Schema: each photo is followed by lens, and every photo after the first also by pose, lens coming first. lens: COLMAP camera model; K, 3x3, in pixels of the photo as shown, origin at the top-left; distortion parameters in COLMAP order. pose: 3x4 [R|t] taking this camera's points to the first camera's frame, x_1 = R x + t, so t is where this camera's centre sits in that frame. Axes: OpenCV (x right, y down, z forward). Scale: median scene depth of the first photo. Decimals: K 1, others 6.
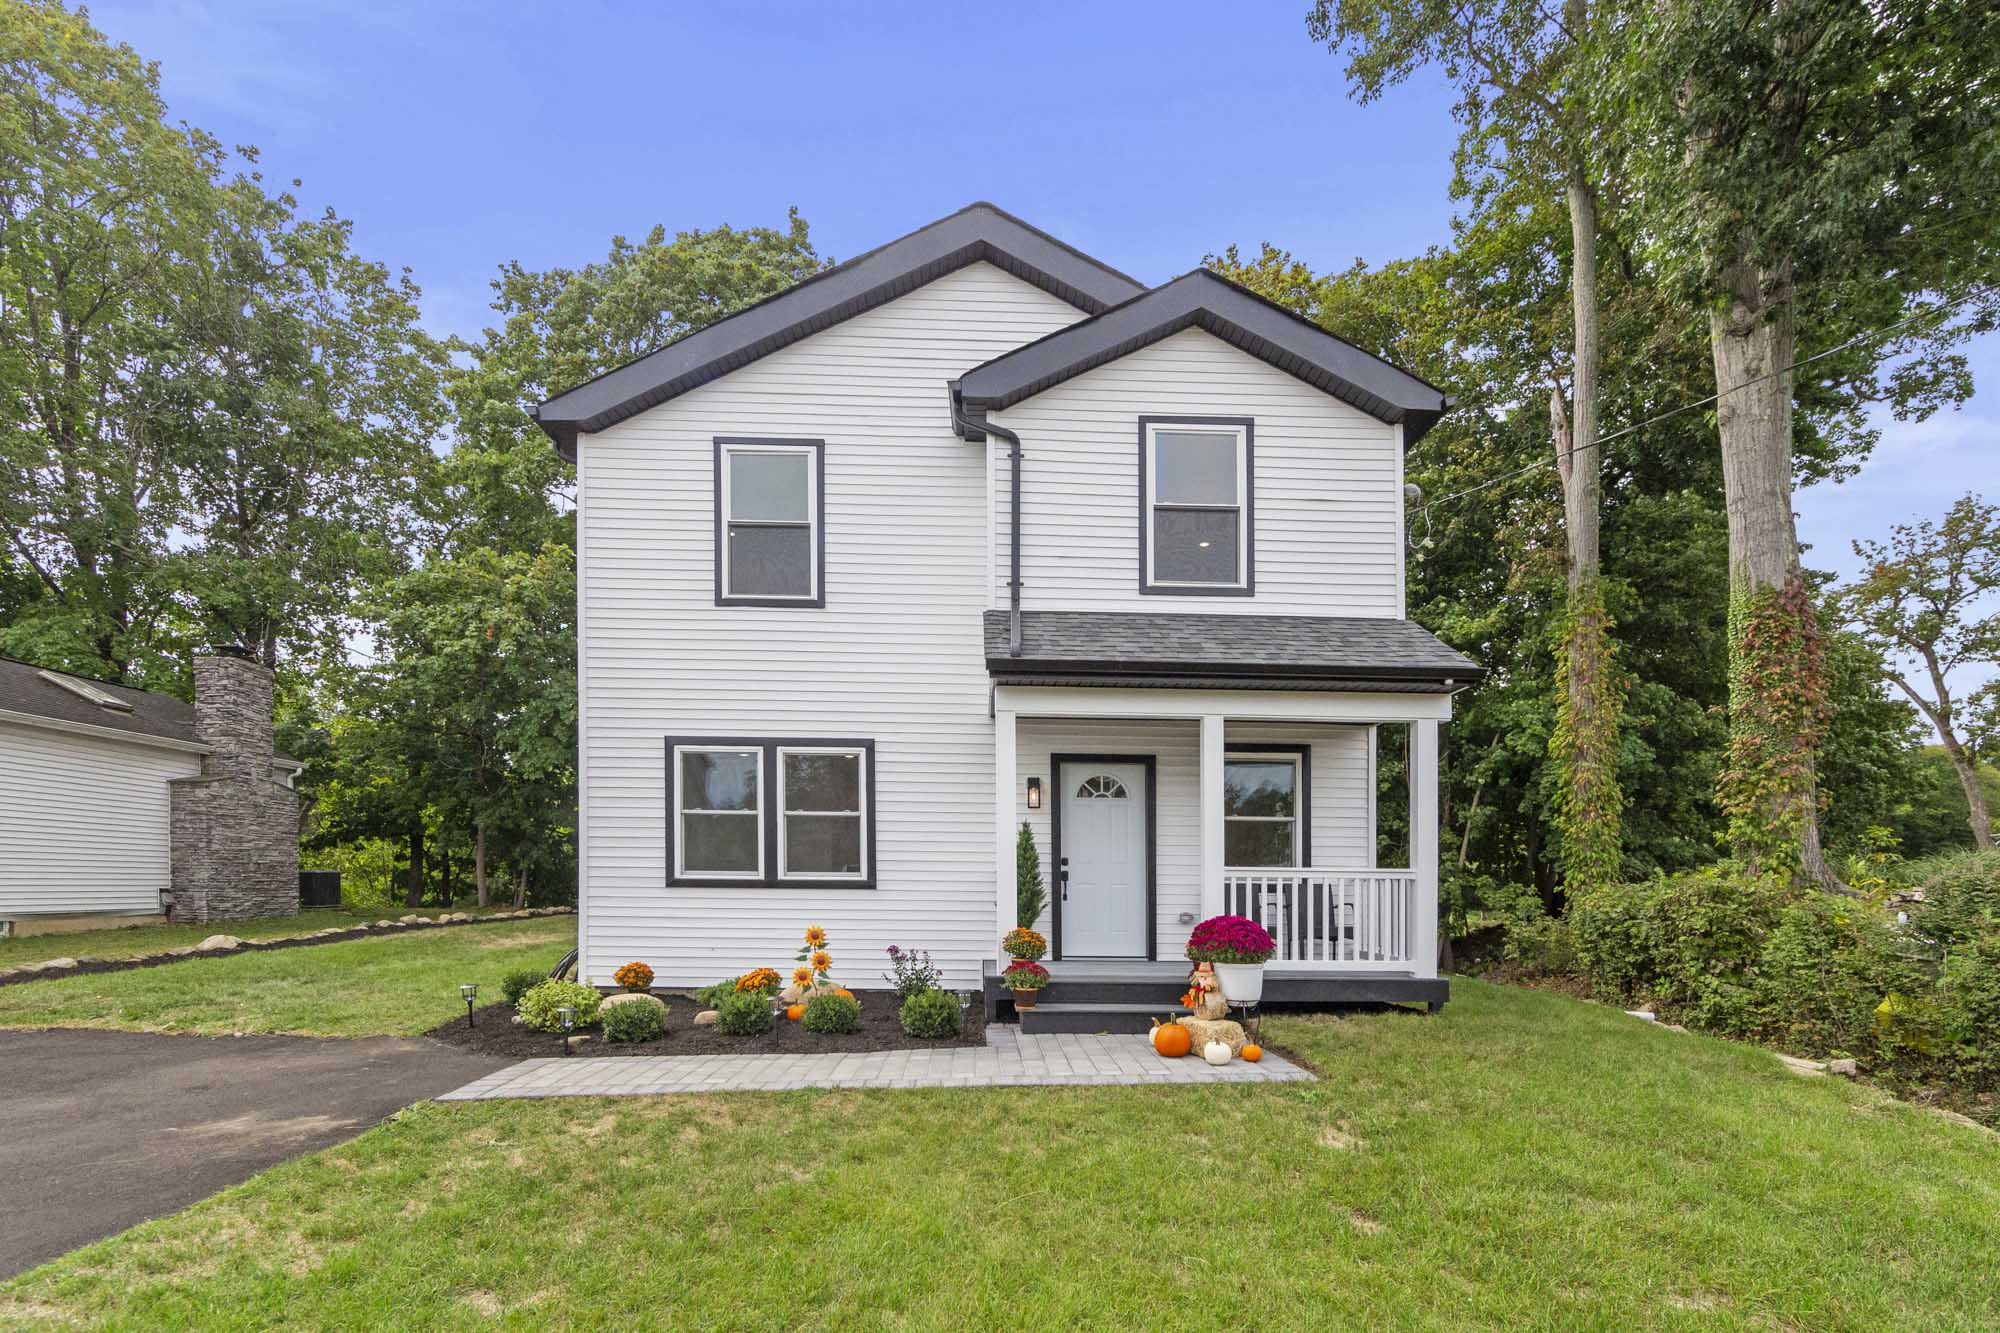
lens RADIAL K [[888.3, 0, 1002.3], [0, 888.3, 791.7], [0, 0, 1]] dist [-0.004474, 0.000601]
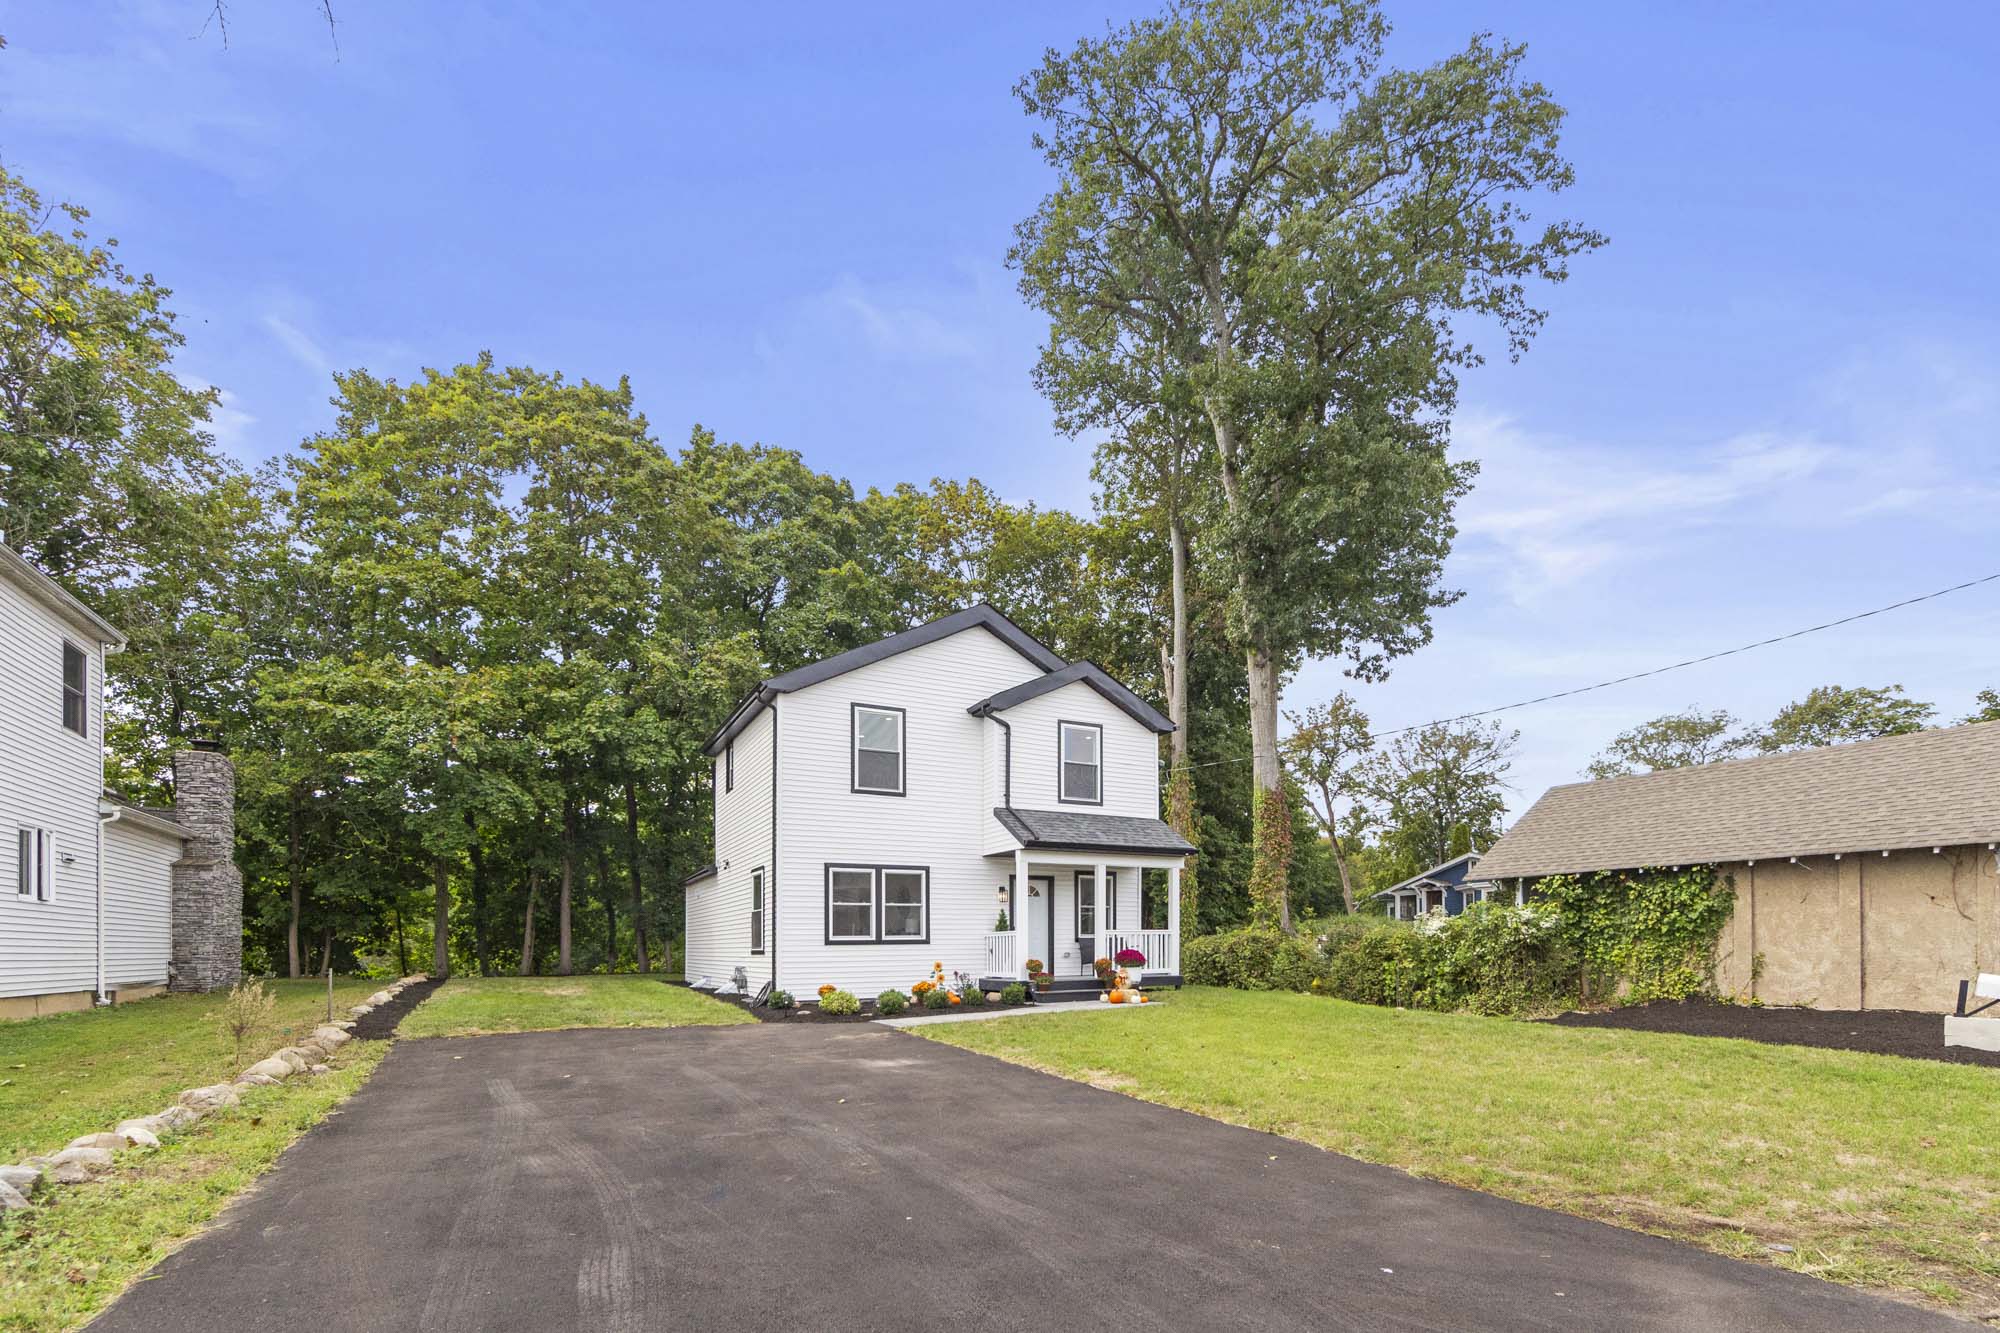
lens RADIAL K [[888.3, 0, 1002.3], [0, 888.3, 791.7], [0, 0, 1]] dist [-0.004474, 0.000601]
pose [[0.894508, 0.055200, 0.443632, -0.855709], [-0.025082, 0.996981, -0.073480, -0.081179], [-0.446348, 0.054601, 0.893192, -0.801516]]
